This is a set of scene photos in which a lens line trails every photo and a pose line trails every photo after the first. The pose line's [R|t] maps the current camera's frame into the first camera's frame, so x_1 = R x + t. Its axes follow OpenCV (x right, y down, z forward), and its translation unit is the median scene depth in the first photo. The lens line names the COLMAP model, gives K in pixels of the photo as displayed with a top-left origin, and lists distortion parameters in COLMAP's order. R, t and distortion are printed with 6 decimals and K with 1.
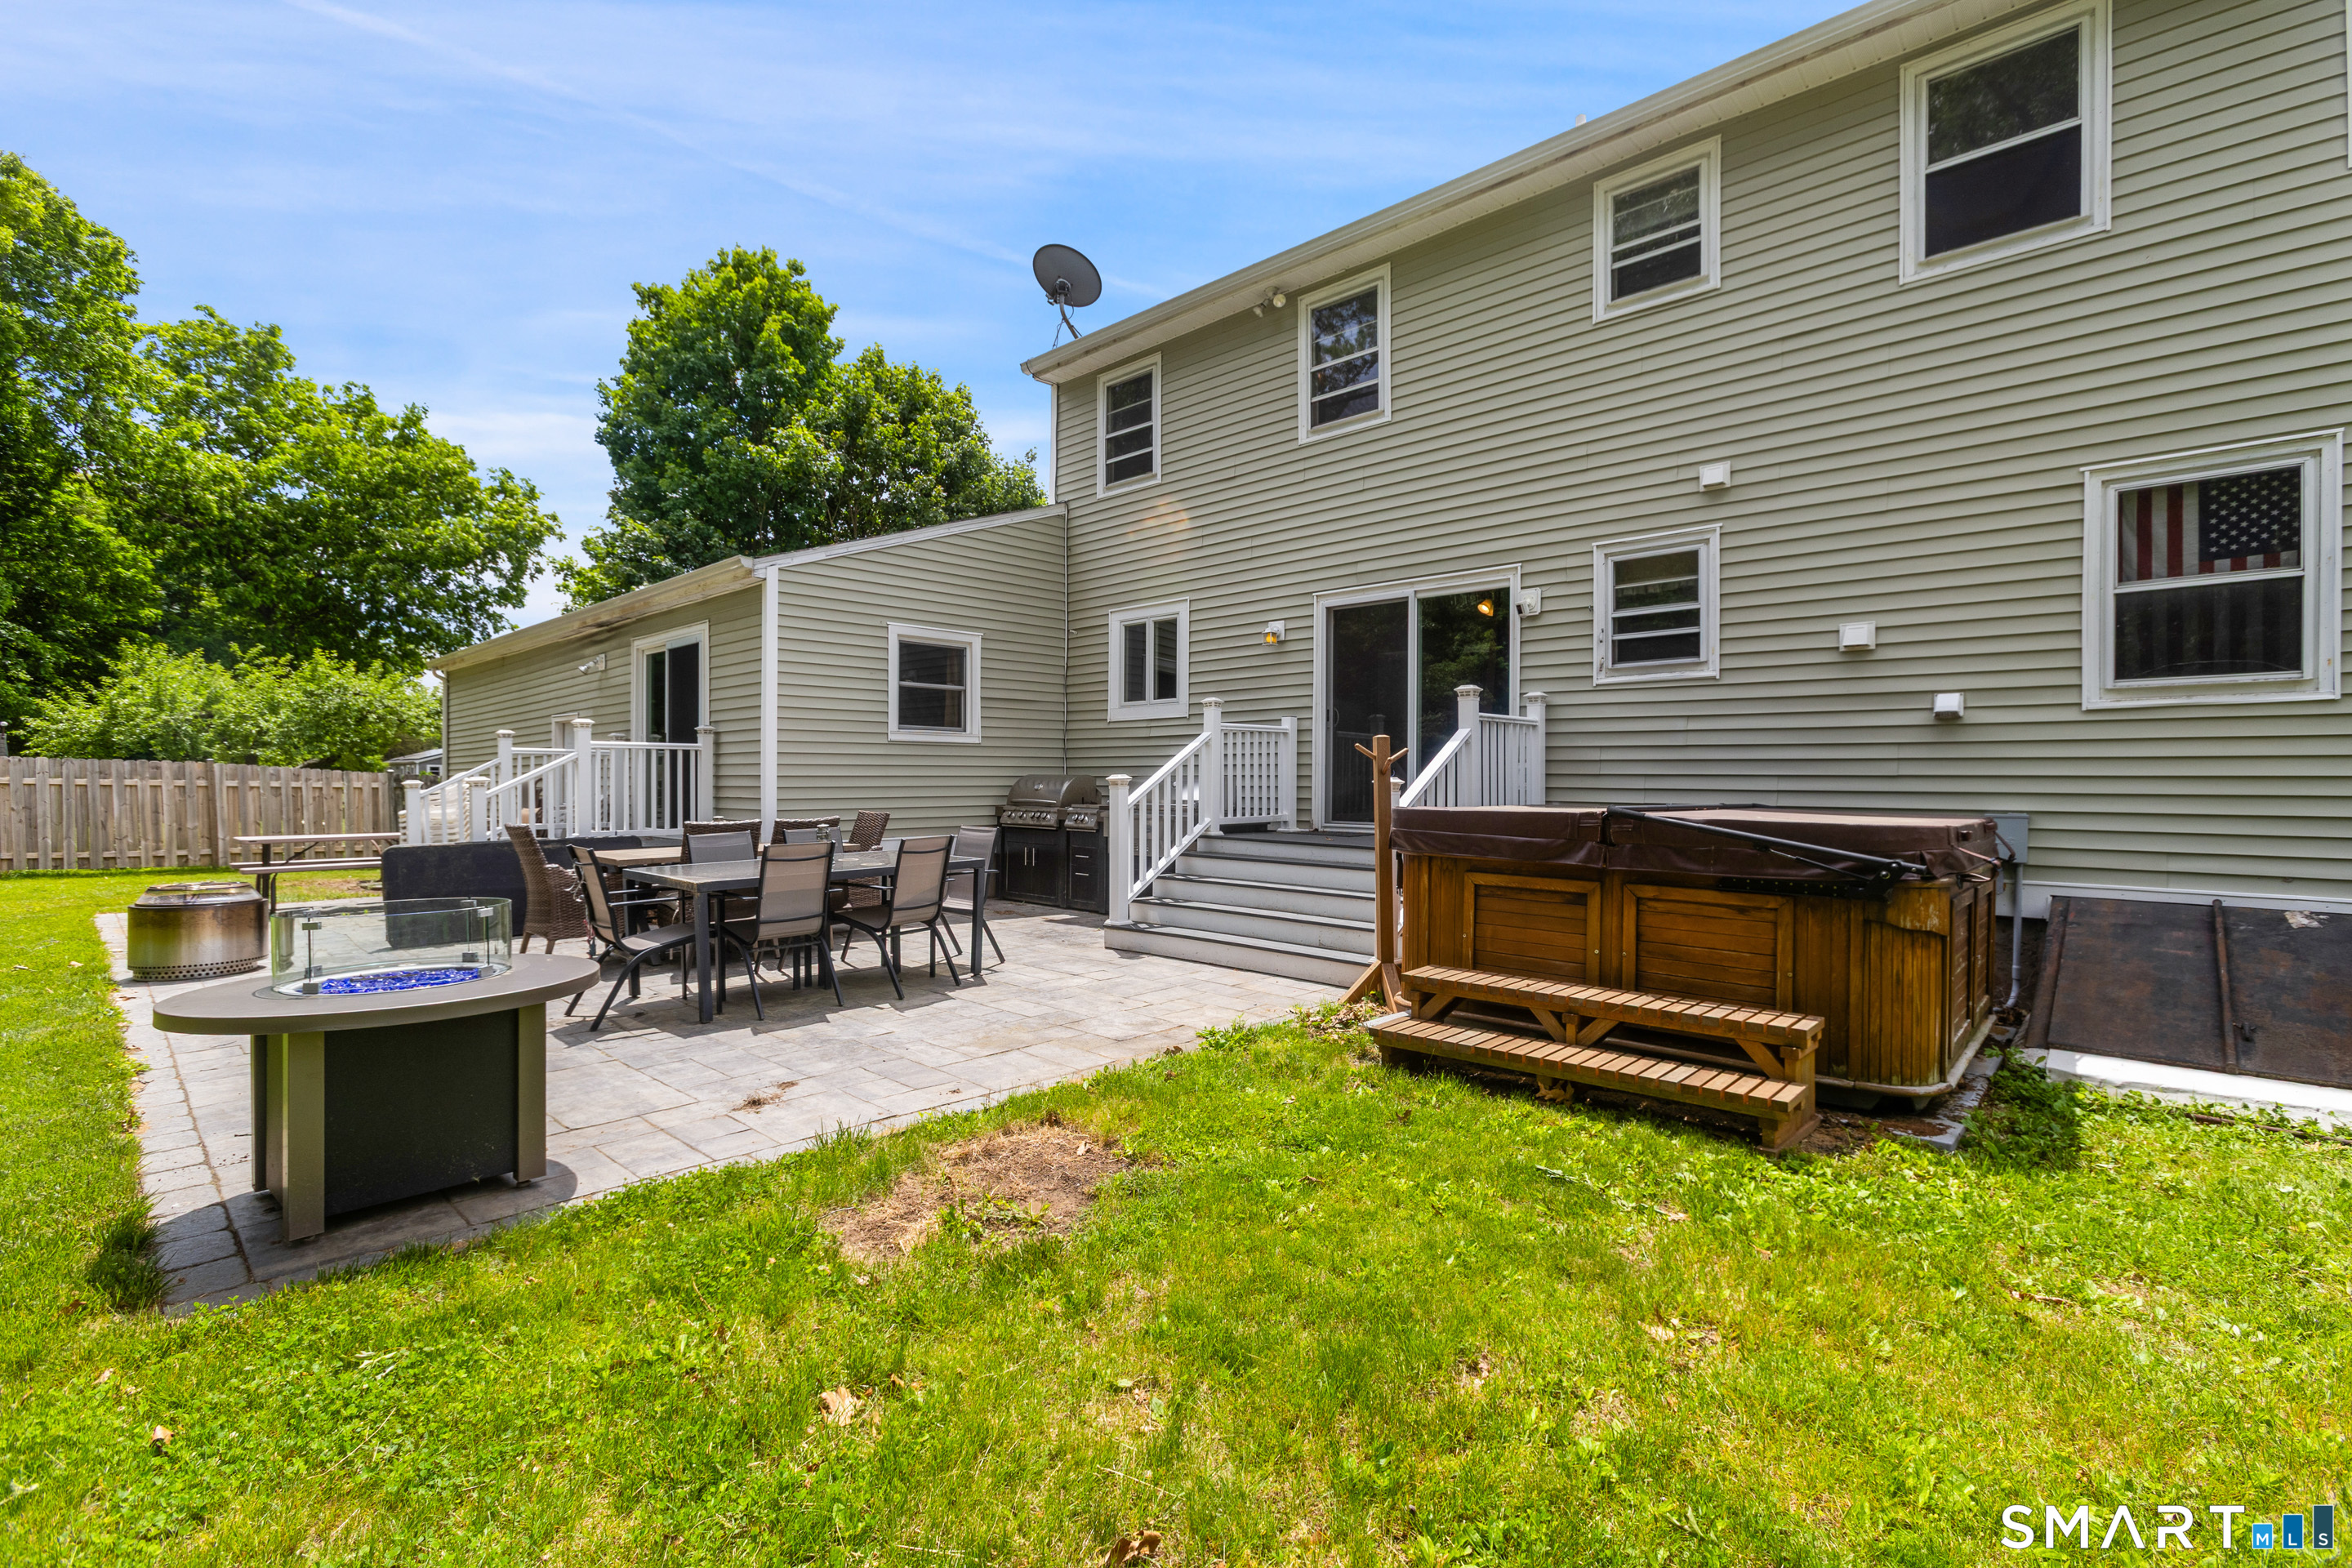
lens RADIAL K [[1059.2, 0, 1176.0], [0, 1059.2, 784.0], [0, 0, 1]] dist [-0.026889, 0.021007]
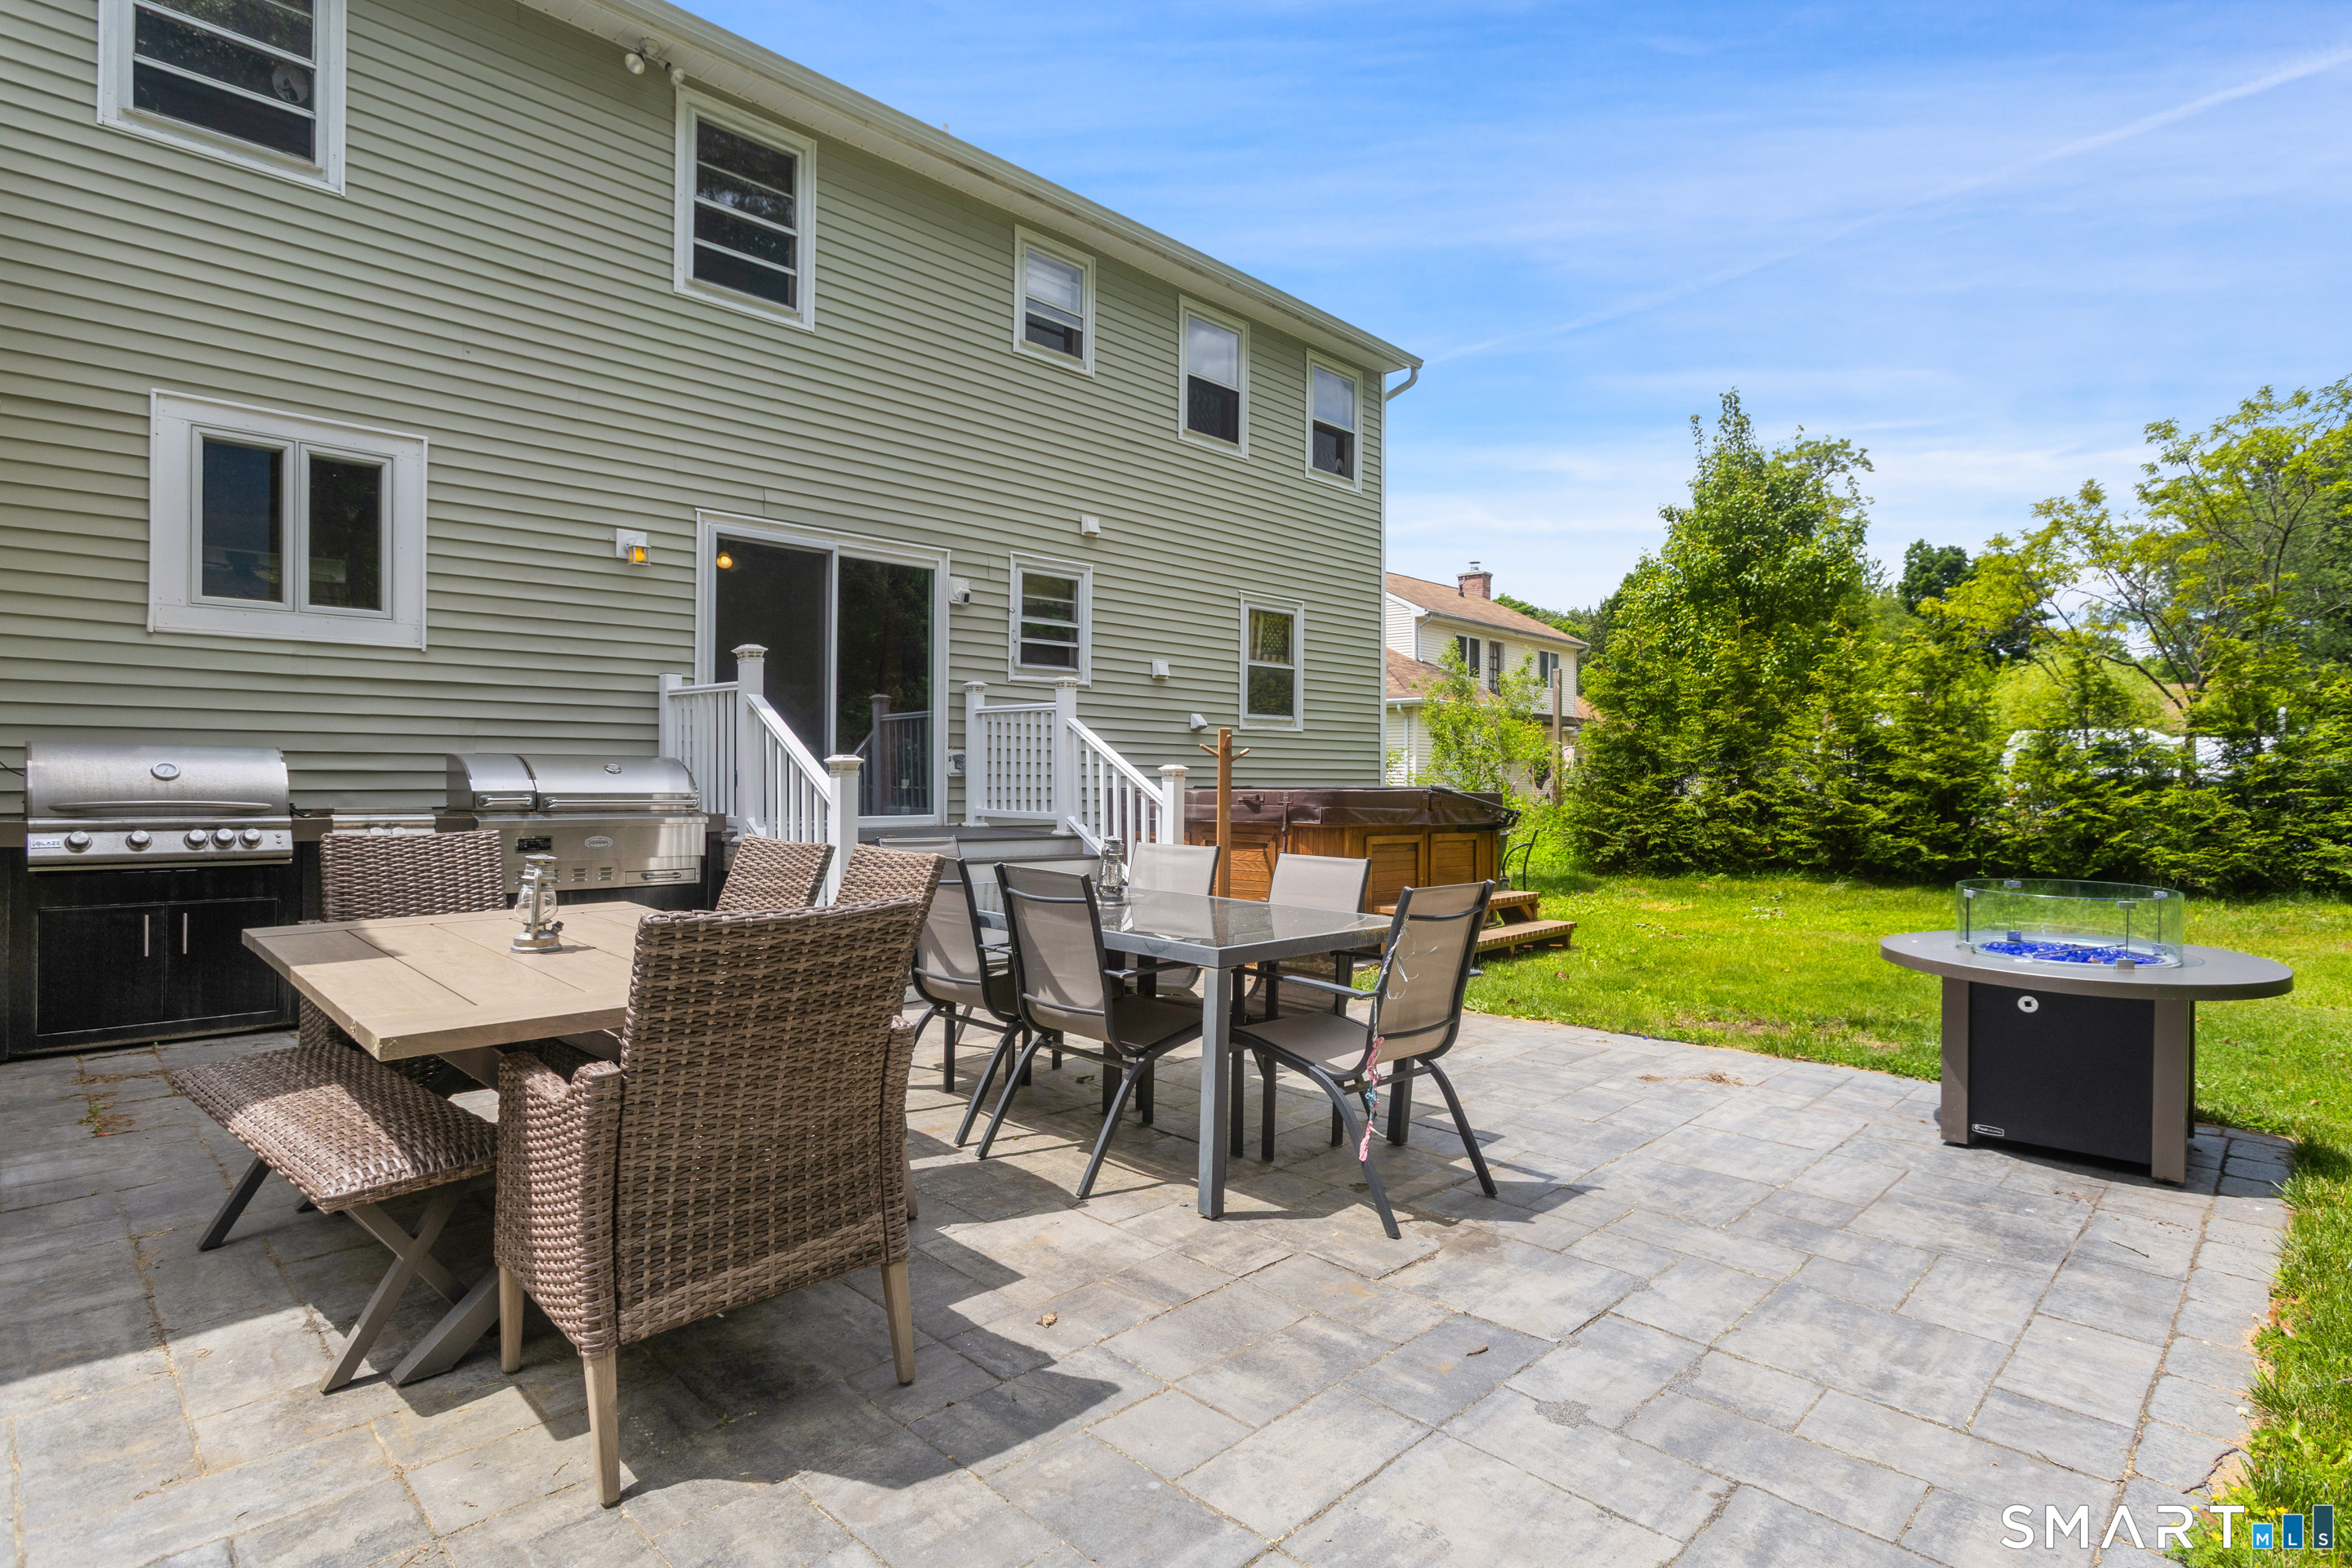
lens RADIAL K [[1178.4, 0, 1187.3], [0, 1178.4, 769.6], [0, 0, 1]] dist [-0.000454, 0.000555]
pose [[0.018708, -0.003380, 0.999819, -0.728308], [-0.008424, 0.999958, 0.003538, -0.005382], [-0.999790, -0.008489, 0.018679, 0.691759]]
